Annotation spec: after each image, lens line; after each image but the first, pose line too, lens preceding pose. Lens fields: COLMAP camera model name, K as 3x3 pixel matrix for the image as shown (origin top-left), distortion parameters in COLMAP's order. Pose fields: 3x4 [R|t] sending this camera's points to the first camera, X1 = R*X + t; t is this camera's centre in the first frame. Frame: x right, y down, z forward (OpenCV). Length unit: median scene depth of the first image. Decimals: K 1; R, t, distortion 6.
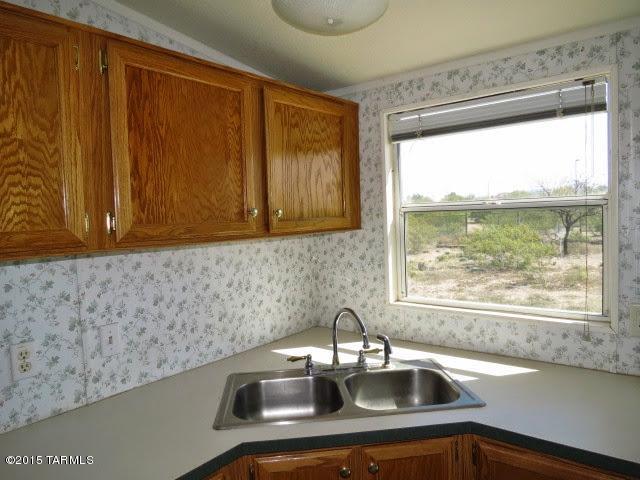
lens RADIAL K [[457.3, 0, 323.0], [0, 457.3, 241.9], [0, 0, 1]] dist [0.010724, -0.000252]
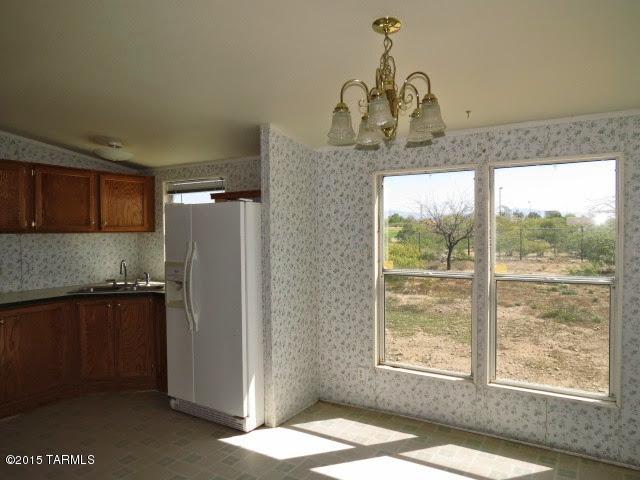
lens RADIAL K [[457.3, 0, 315.1], [0, 457.3, 238.9], [0, 0, 1]] dist [0.010724, -0.000252]
pose [[0.995431, 0.027228, 0.091524, 0.888484], [-0.023139, 0.998699, -0.045445, 0.121151], [-0.092642, 0.043120, 0.994765, -1.747232]]
